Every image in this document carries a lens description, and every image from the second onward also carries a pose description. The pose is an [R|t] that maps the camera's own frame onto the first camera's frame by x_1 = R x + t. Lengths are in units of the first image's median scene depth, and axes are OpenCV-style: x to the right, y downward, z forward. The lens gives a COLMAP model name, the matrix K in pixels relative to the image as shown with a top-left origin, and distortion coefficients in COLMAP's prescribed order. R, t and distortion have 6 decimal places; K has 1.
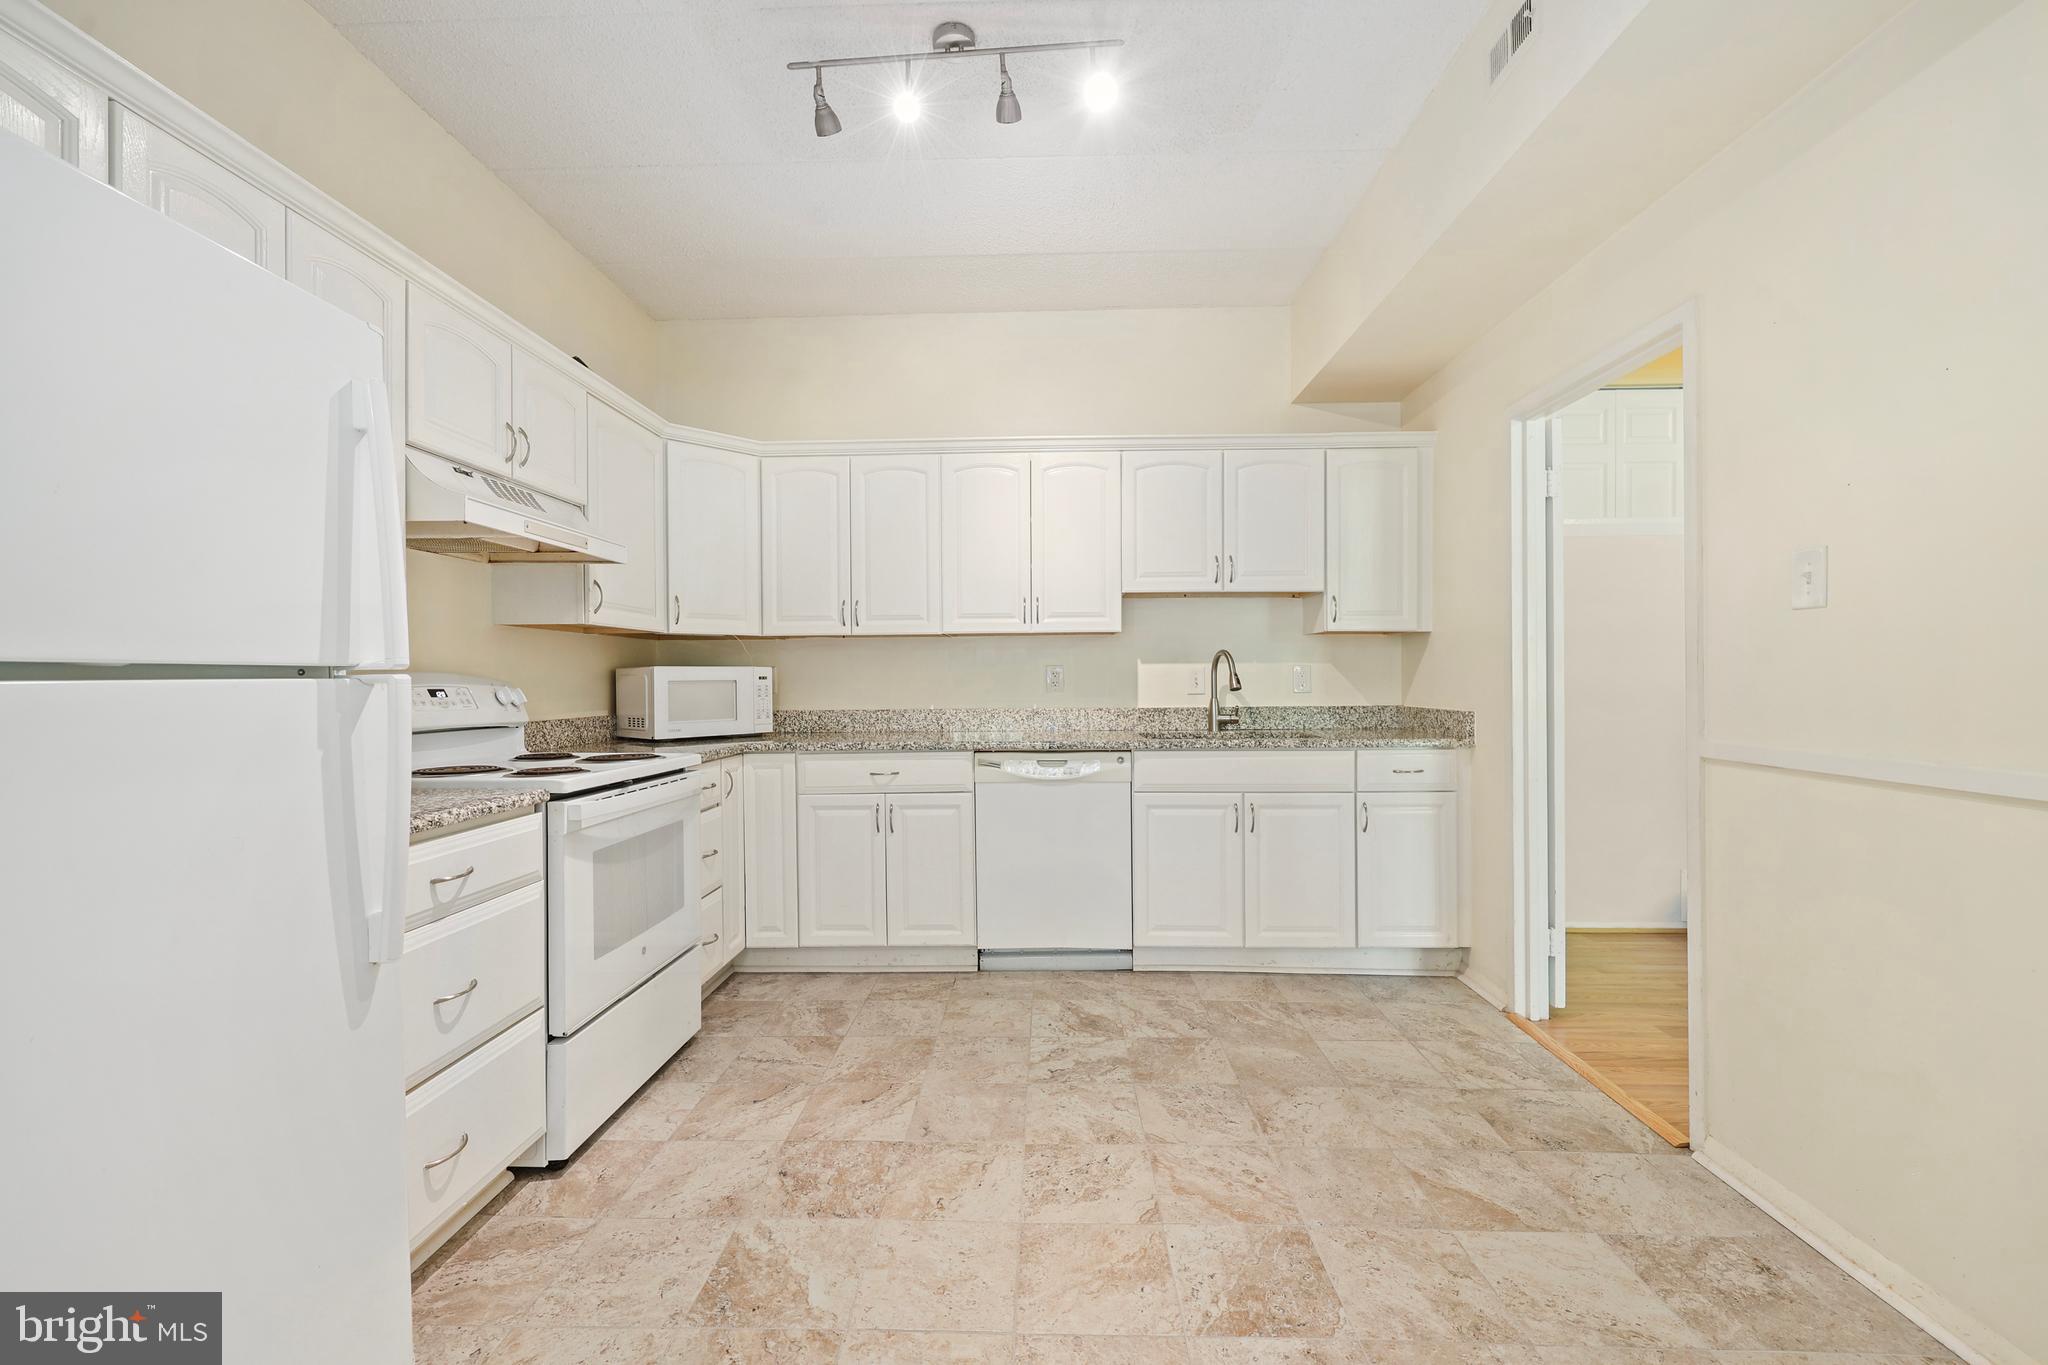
lens RADIAL K [[843.3, 0, 1029.7], [0, 843.3, 678.0], [0, 0, 1]] dist [0.001186, 0.000065]
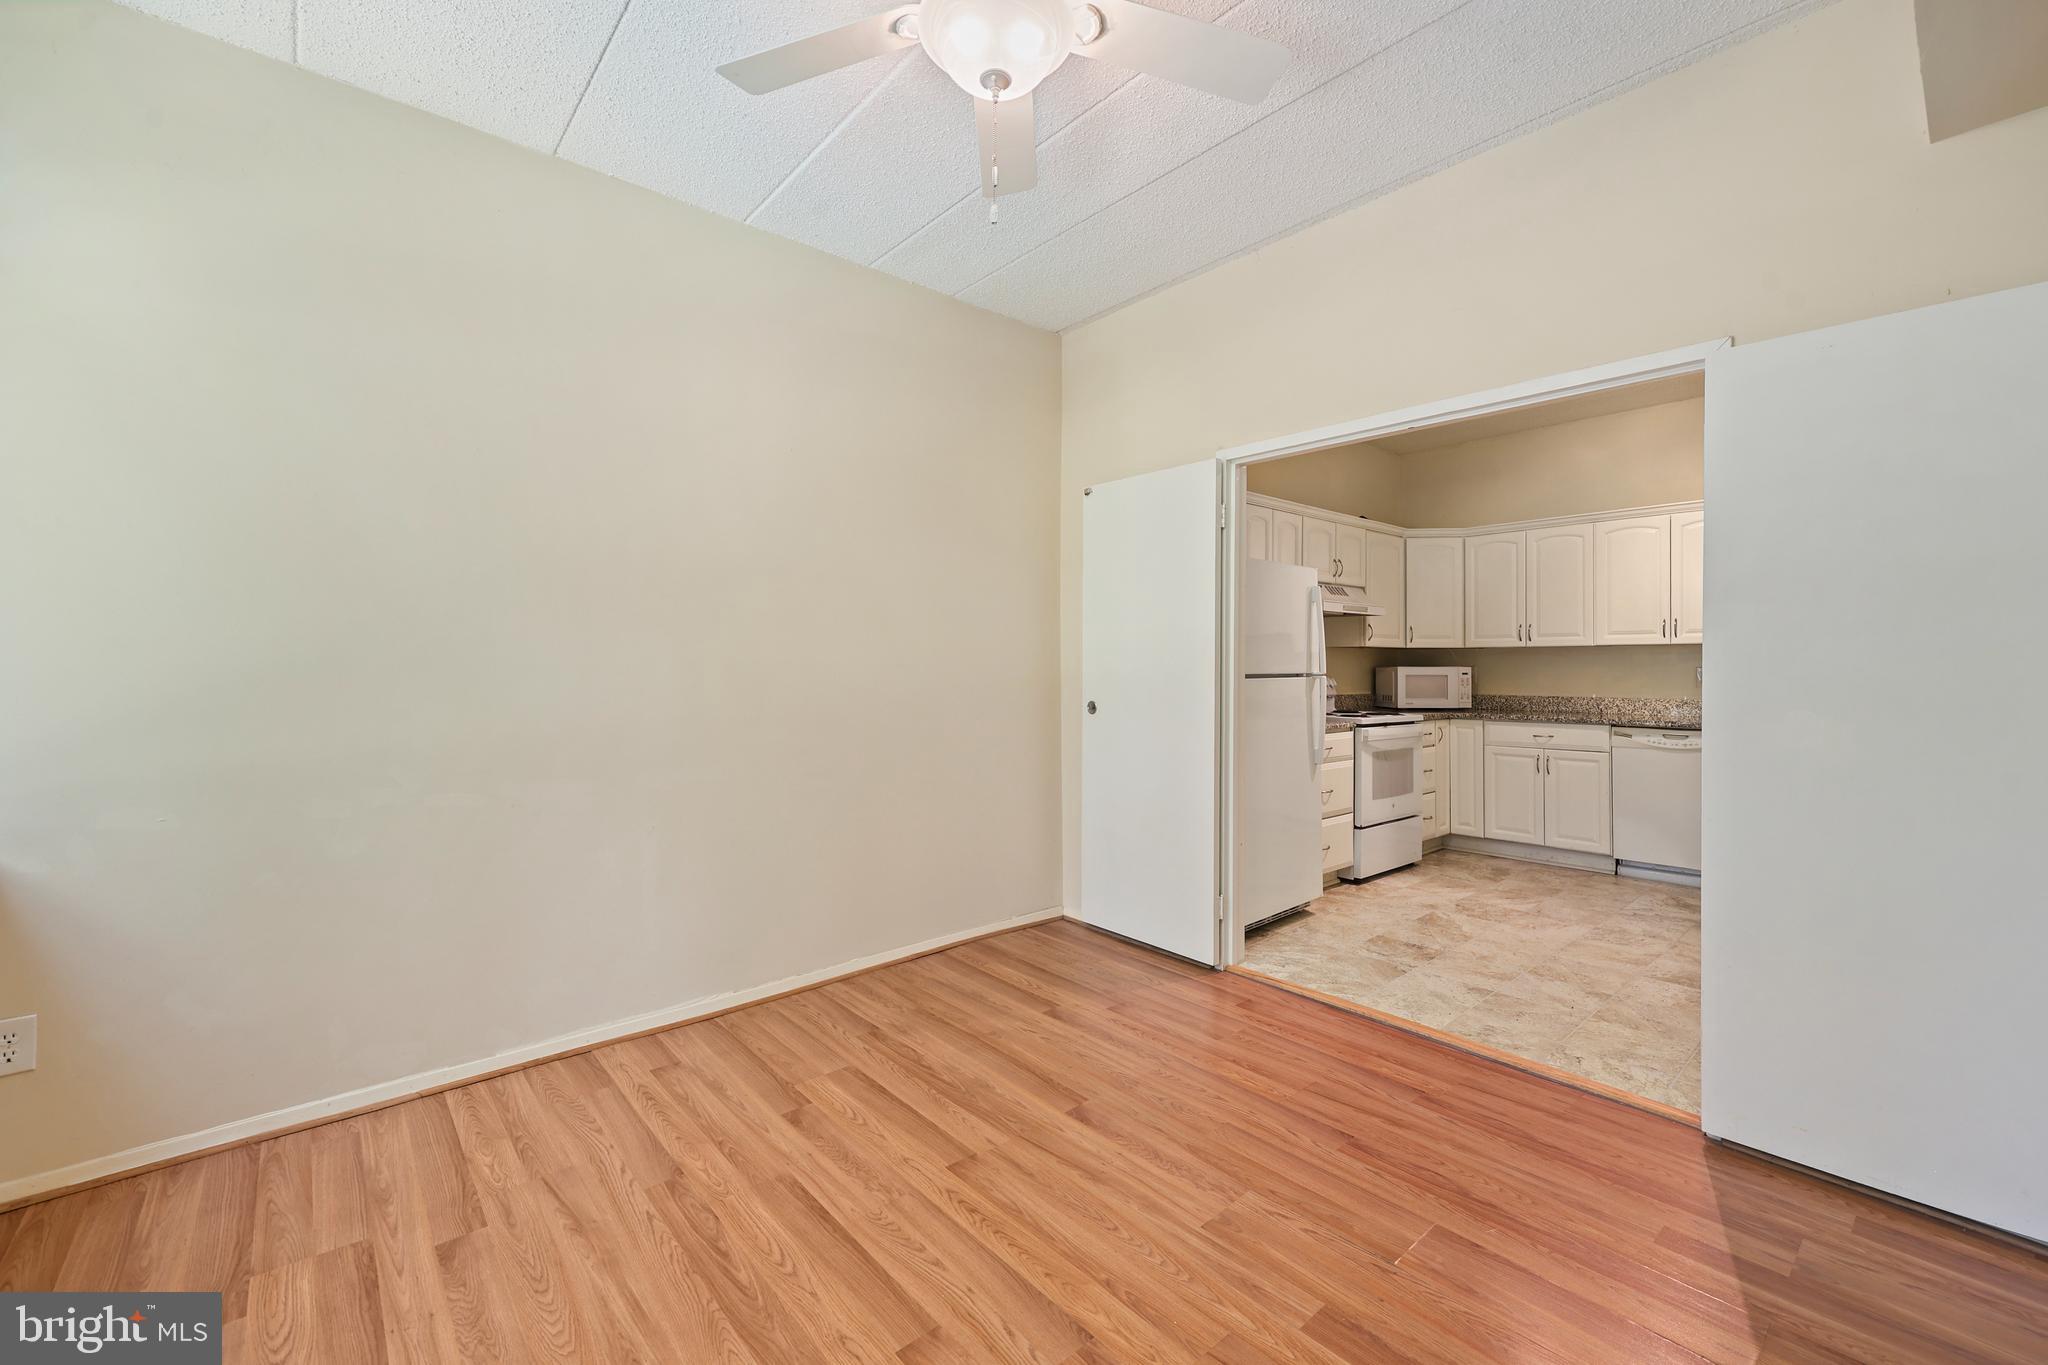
lens RADIAL K [[843.3, 0, 1026.2], [0, 843.3, 663.6], [0, 0, 1]] dist [0.001186, 0.000065]
pose [[0.674912, 0.003352, -0.737891, 0.363240], [-0.005142, 0.999987, -0.000161, -0.018655], [0.737880, 0.003903, 0.674920, -0.838254]]
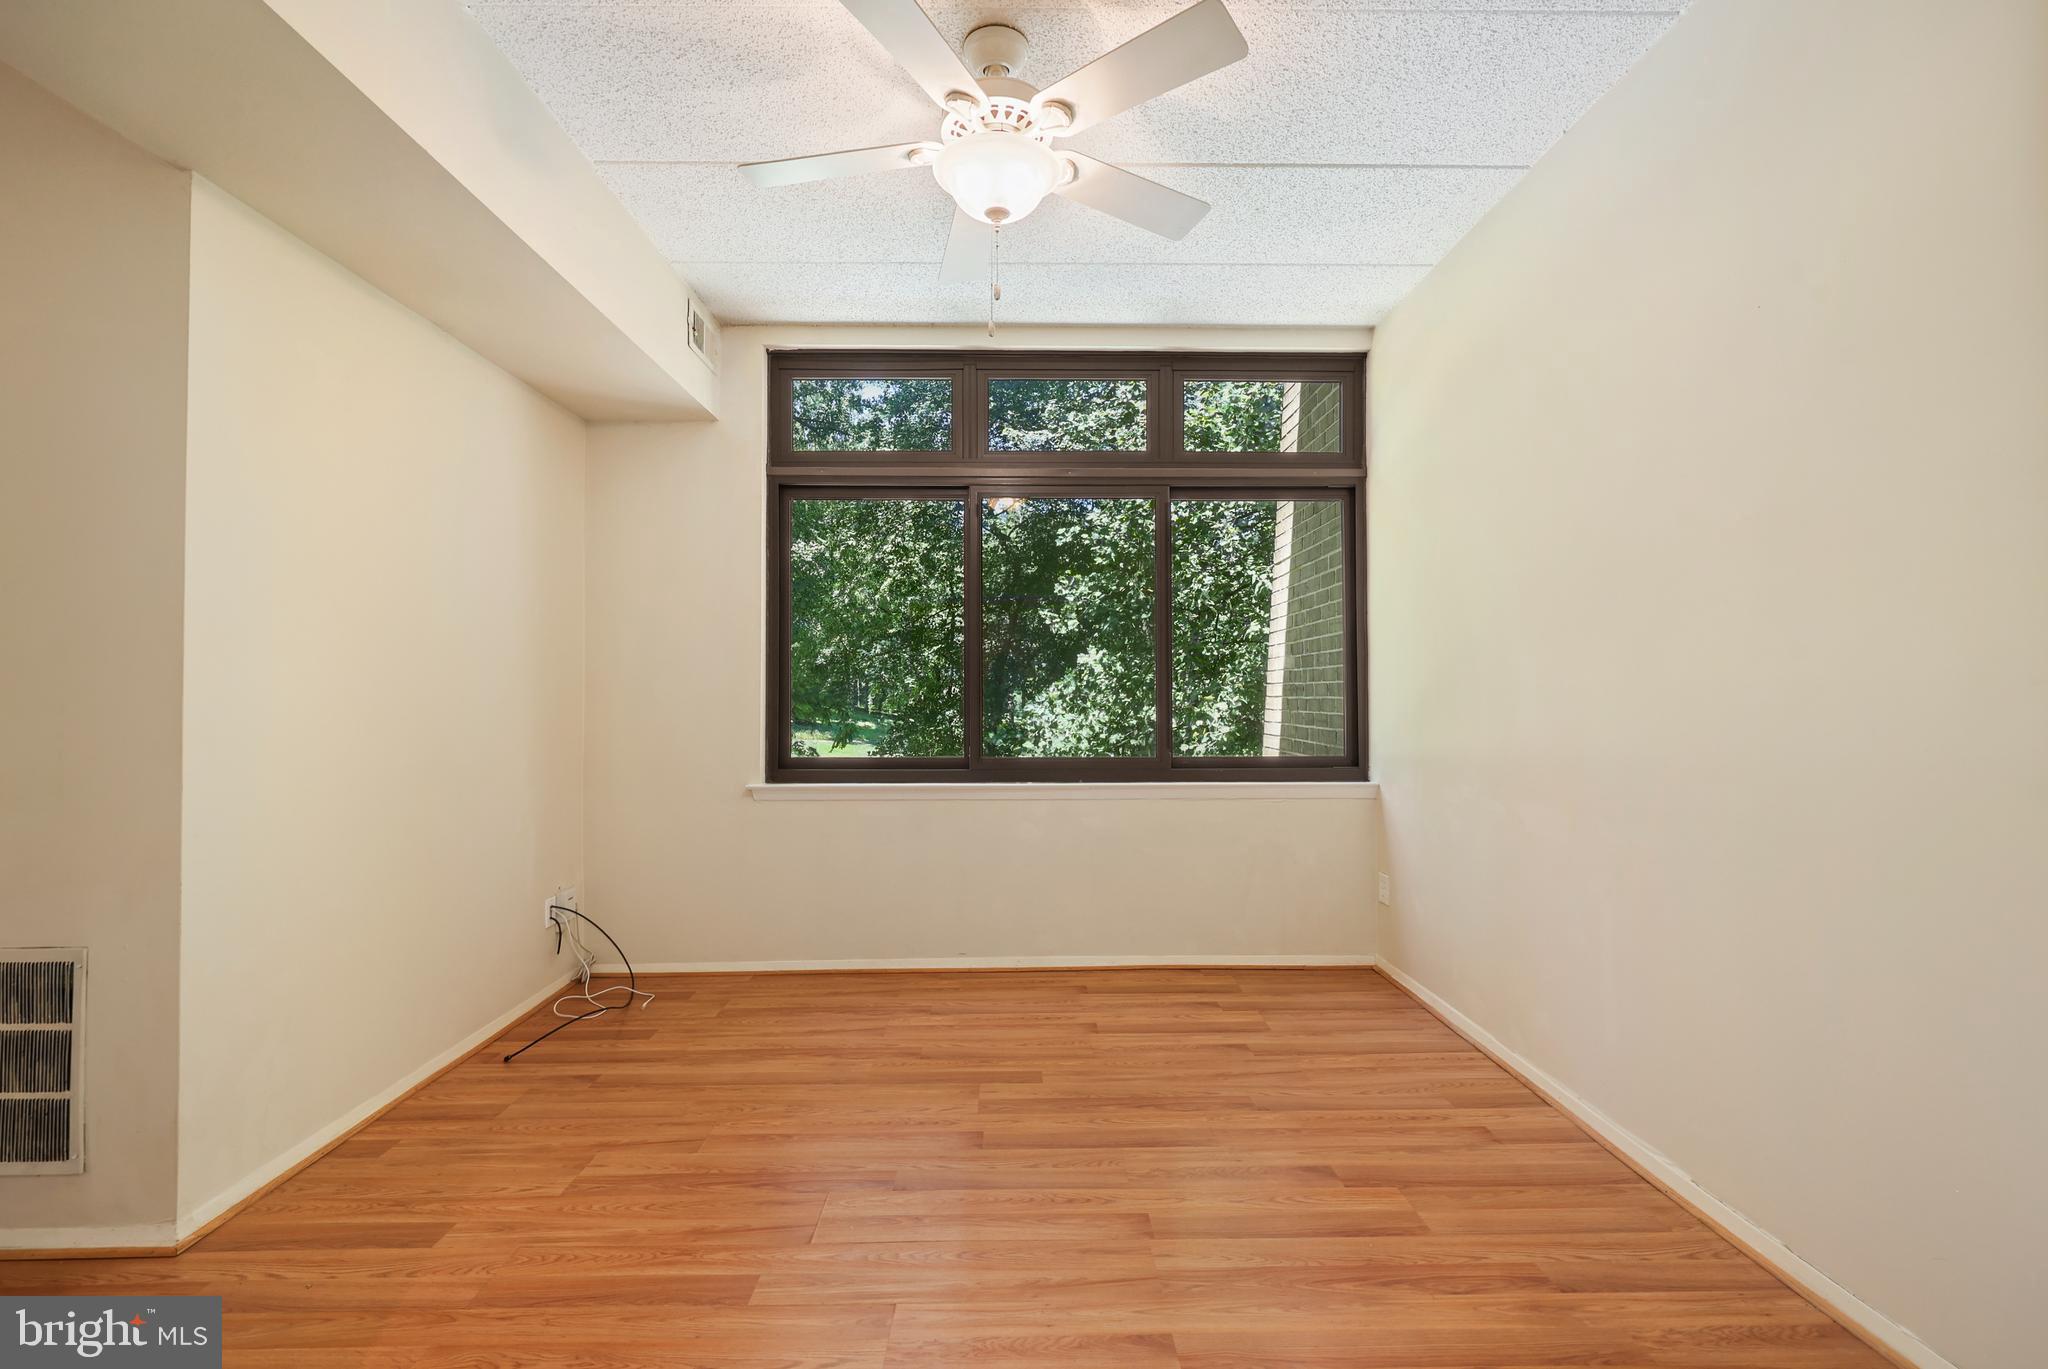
lens RADIAL K [[843.3, 0, 1033.2], [0, 843.3, 673.2], [0, 0, 1]] dist [0.001186, 0.000065]
pose [[-0.998590, 0.012184, -0.051659, -0.063898], [0.013484, 0.999599, -0.024882, -0.014931], [0.051335, -0.025544, -0.998355, 0.232590]]
